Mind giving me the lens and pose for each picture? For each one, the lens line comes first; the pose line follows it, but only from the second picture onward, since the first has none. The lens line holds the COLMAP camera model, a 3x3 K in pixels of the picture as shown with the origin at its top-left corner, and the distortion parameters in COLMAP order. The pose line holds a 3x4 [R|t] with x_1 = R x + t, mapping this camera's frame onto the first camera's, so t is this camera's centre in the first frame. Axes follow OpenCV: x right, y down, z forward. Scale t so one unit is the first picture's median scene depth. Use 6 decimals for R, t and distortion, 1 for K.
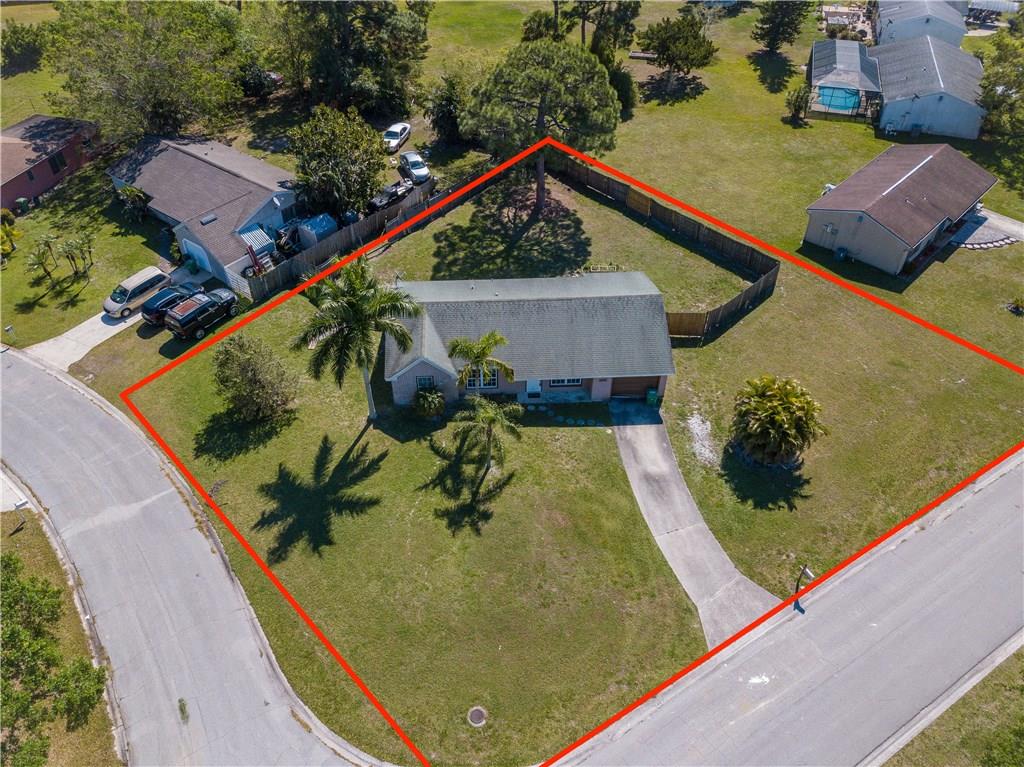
lens RADIAL K [[790.1, 0, 512.0], [0, 790.1, 383.5], [0, 0, 1]] dist [0.020449, -0.011037]
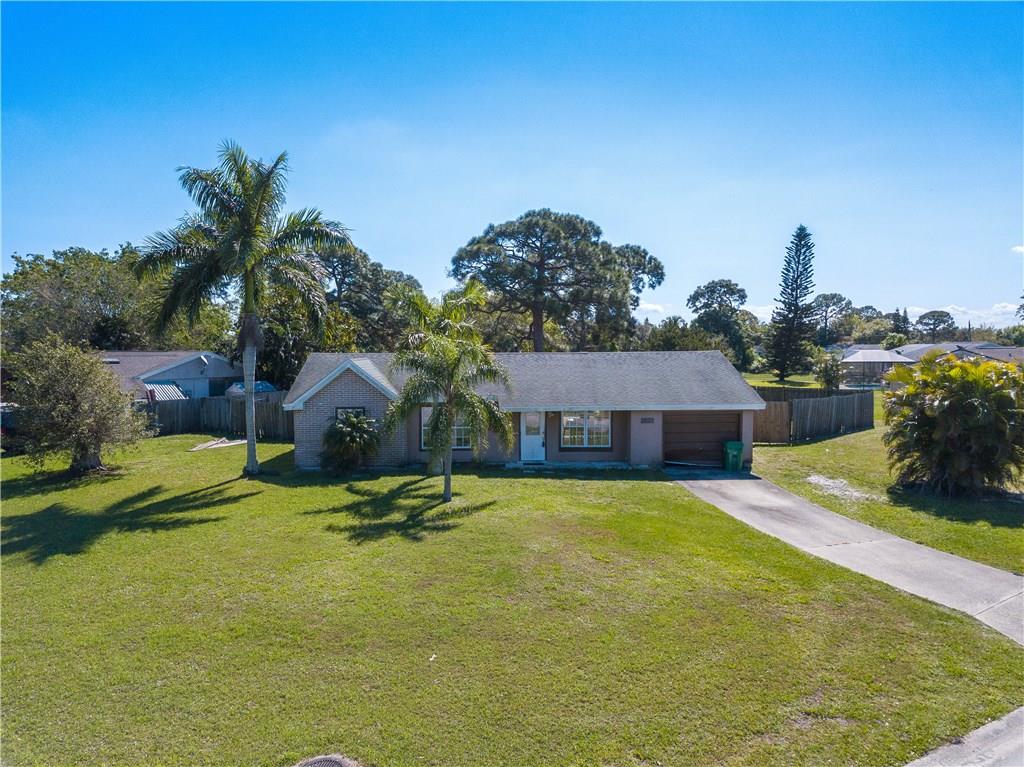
lens RADIAL K [[790.1, 0, 512.0], [0, 790.1, 383.5], [0, 0, 1]] dist [0.020449, -0.011037]
pose [[0.999973, -0.002039, -0.007097, 0.017108], [-0.002759, 0.788310, -0.615272, 0.365858], [0.006849, 0.615275, 0.788283, 0.539597]]
